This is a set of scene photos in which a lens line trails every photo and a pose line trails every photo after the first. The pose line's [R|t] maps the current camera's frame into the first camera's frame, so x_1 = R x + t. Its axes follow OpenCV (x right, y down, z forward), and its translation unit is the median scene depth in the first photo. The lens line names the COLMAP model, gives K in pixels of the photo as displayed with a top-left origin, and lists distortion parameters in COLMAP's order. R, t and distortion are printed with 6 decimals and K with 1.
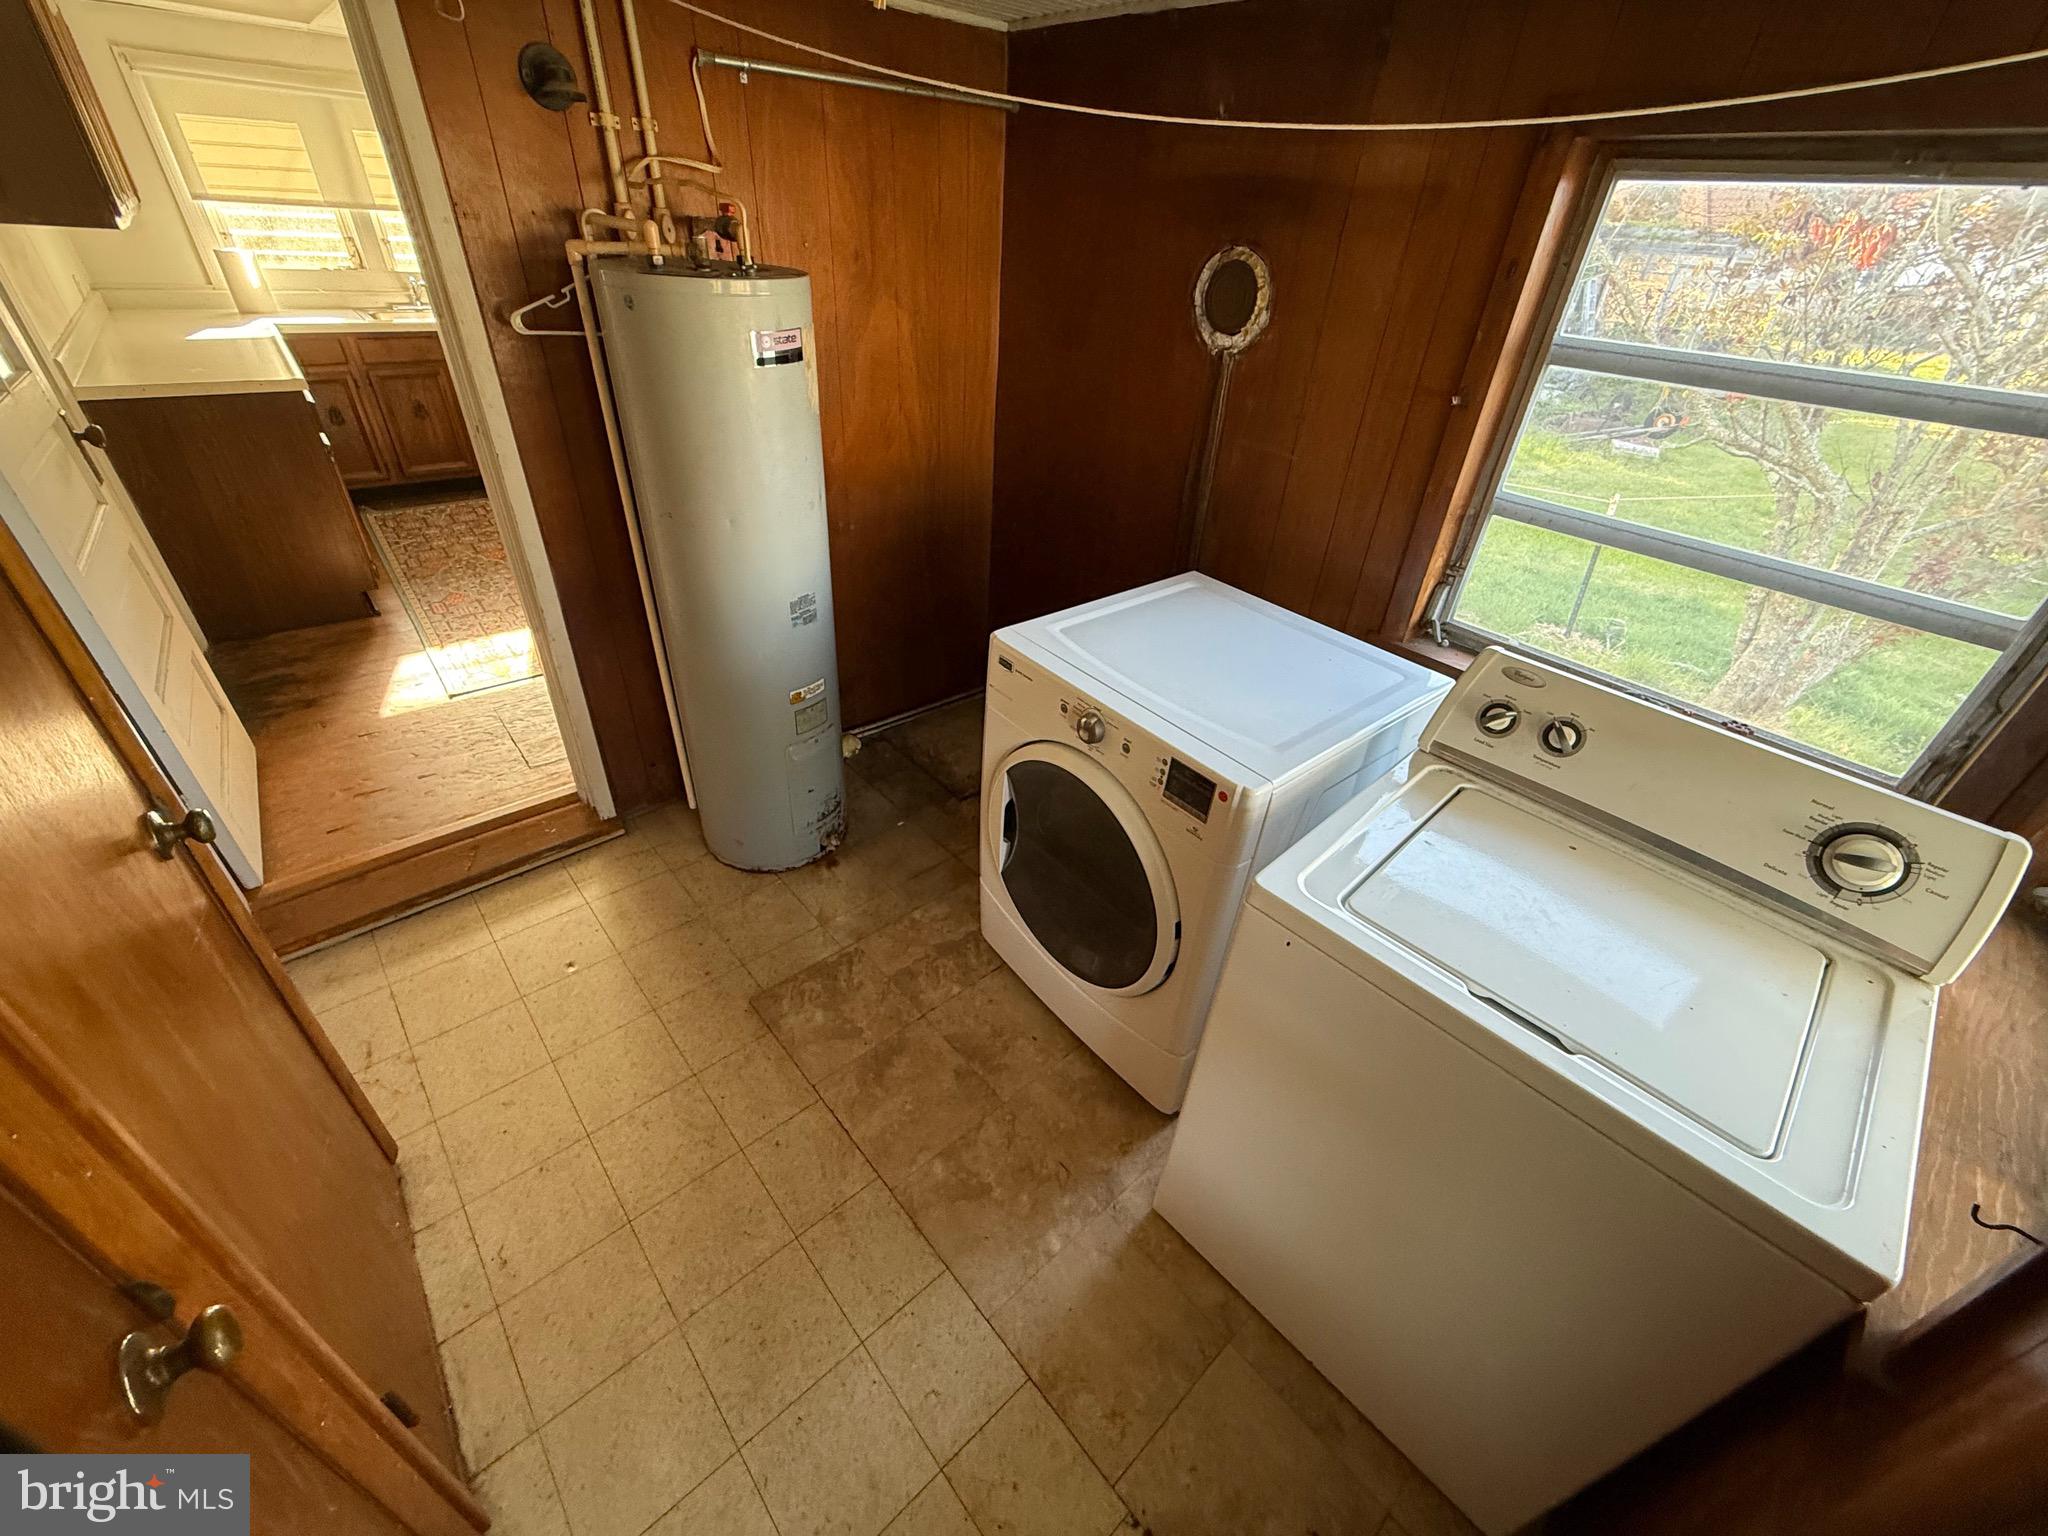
lens RADIAL K [[815.7, 0, 1017.8], [0, 815.7, 764.7], [0, 0, 1]] dist [0.001758, -0.000330]
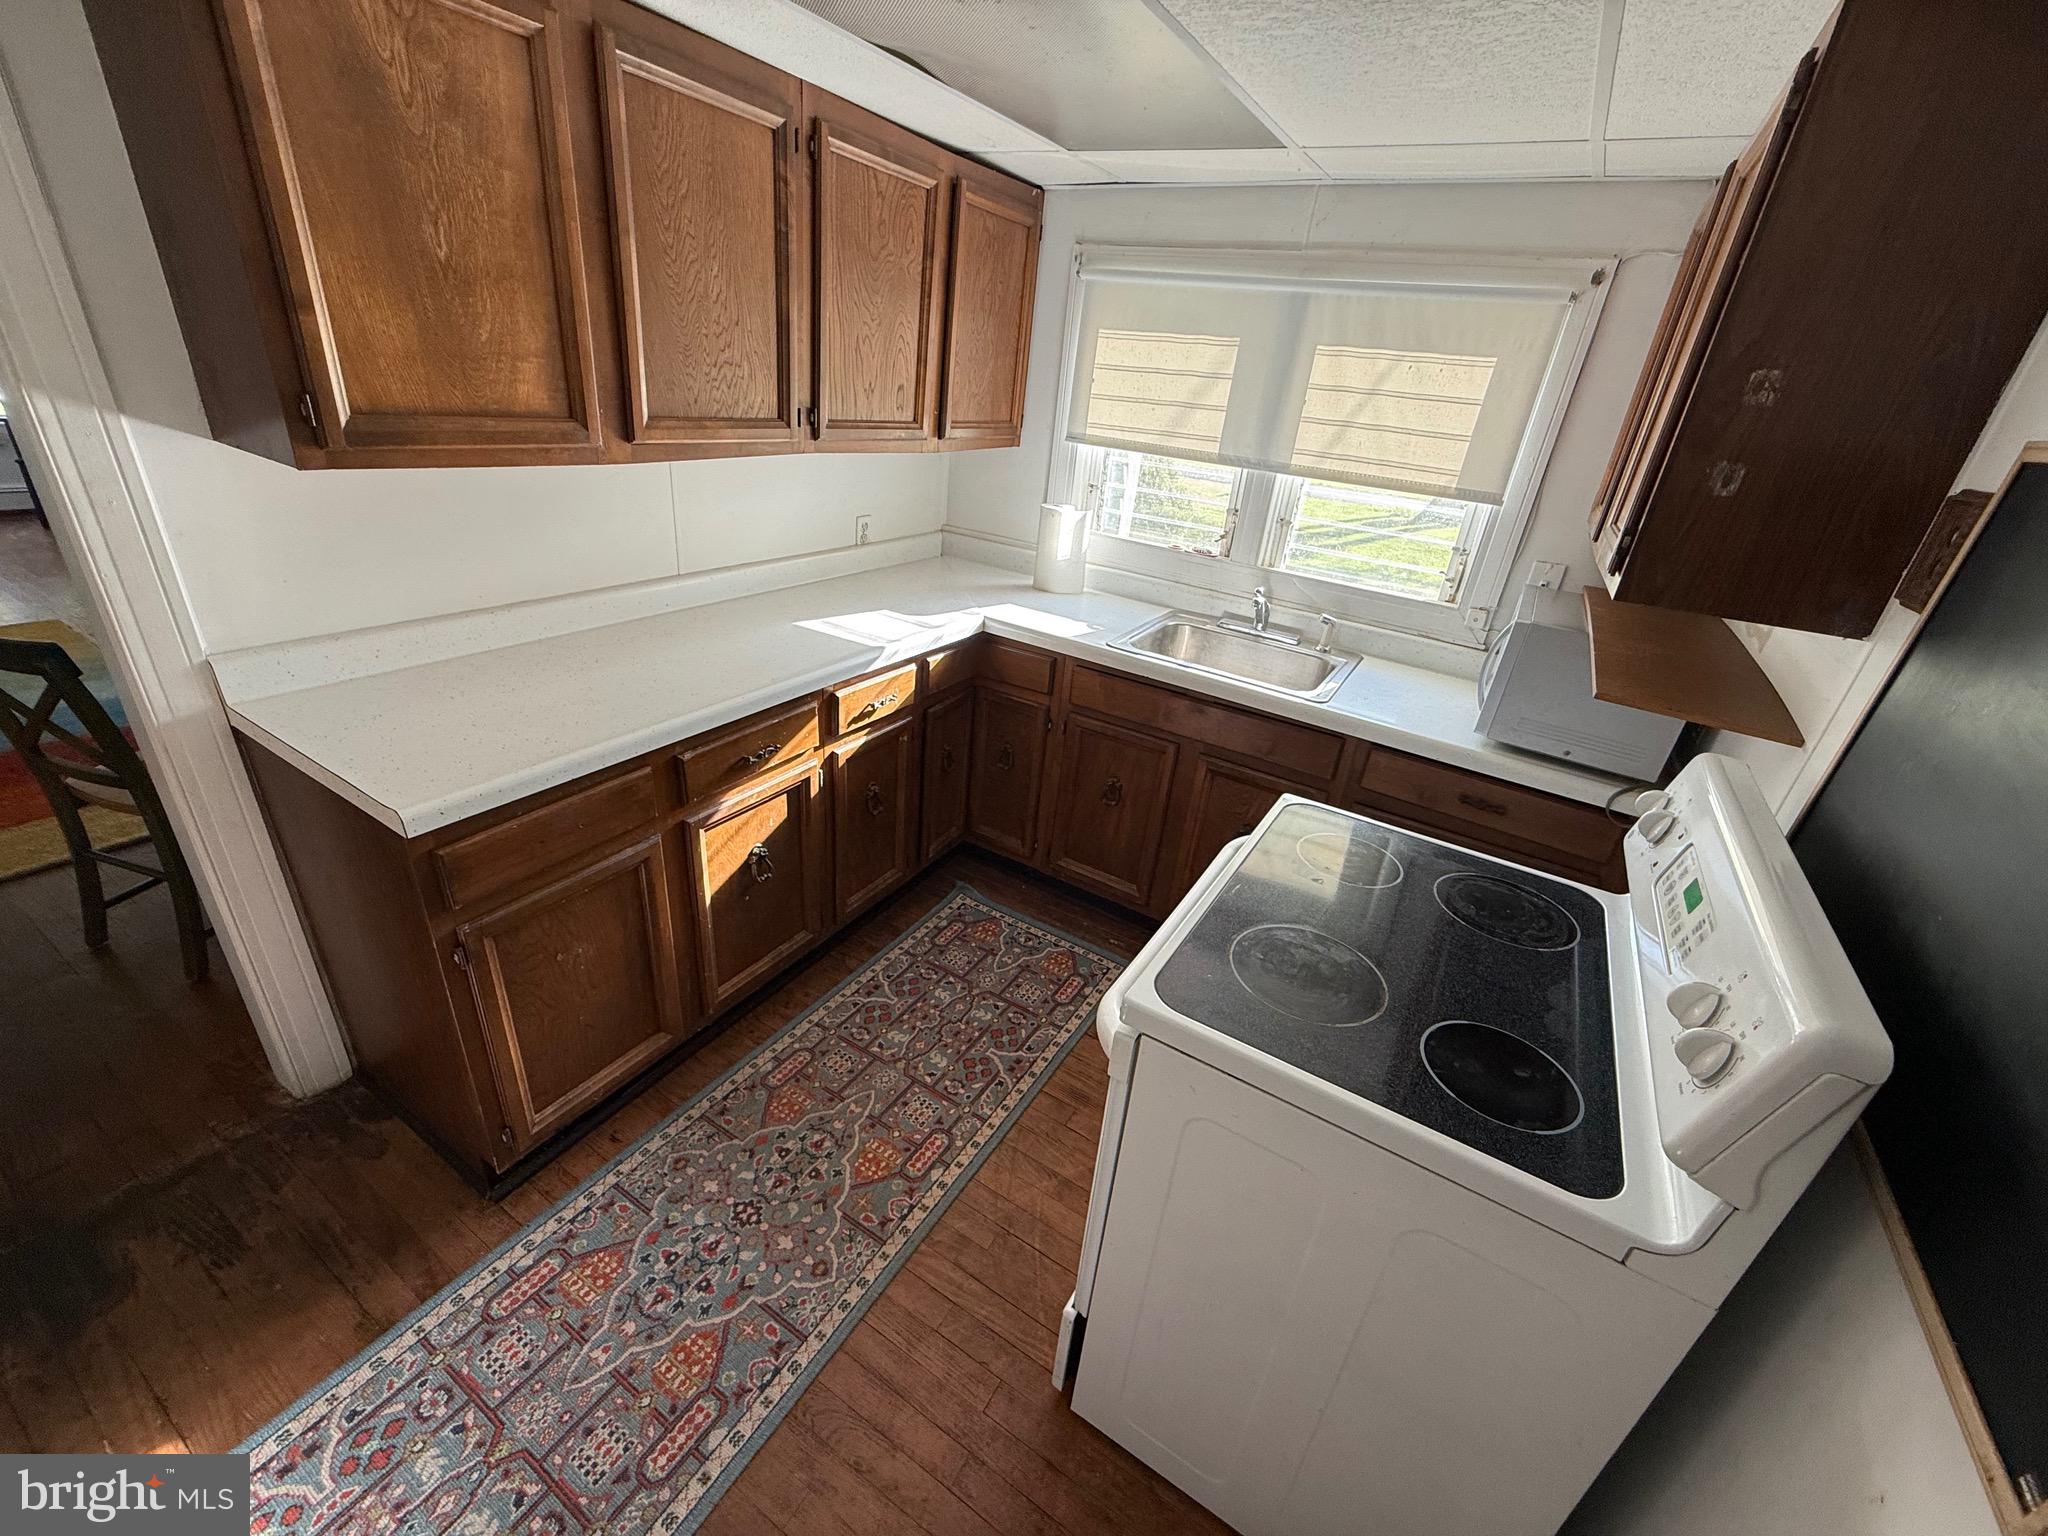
lens RADIAL K [[815.7, 0, 1015.6], [0, 815.7, 765.8], [0, 0, 1]] dist [0.001758, -0.000330]
pose [[0.326032, 0.385551, -0.863165, -0.325489], [-0.586104, 0.798836, 0.135436, -0.541387], [0.741745, 0.461748, 0.486419, 0.761200]]
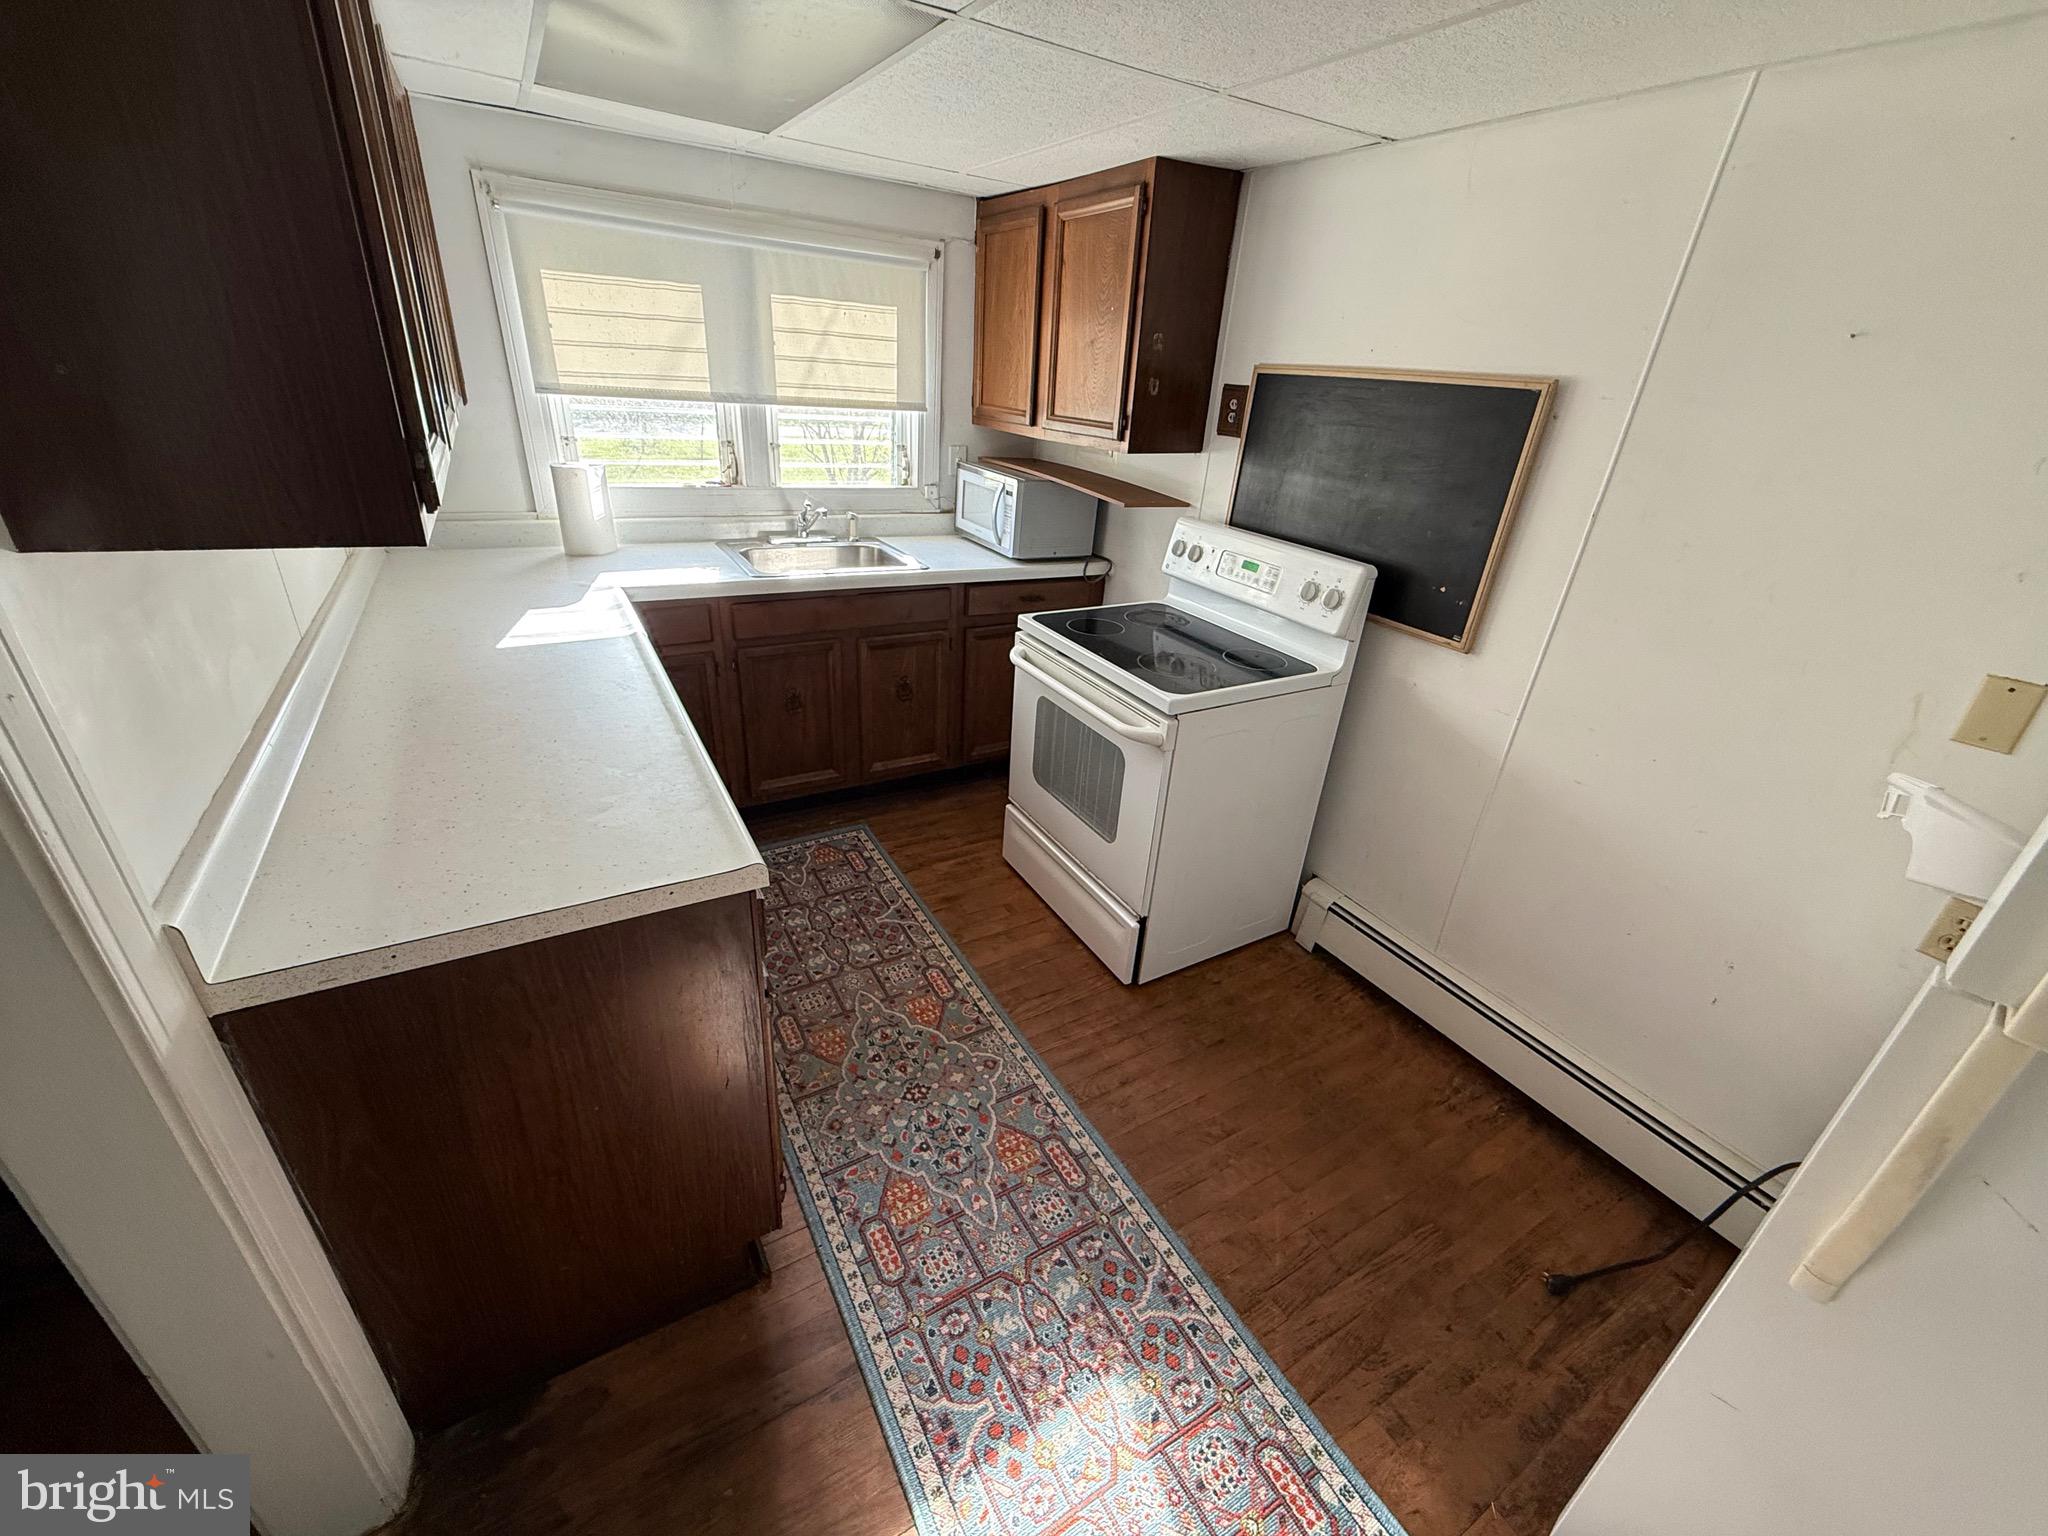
lens RADIAL K [[815.7, 0, 1017.7], [0, 815.7, 767.6], [0, 0, 1]] dist [0.001758, -0.000330]
pose [[0.986416, 0.079669, -0.143656, -0.525916], [-0.099251, 0.985897, -0.134747, -0.355713], [0.130894, 0.147175, 0.980411, 0.469336]]
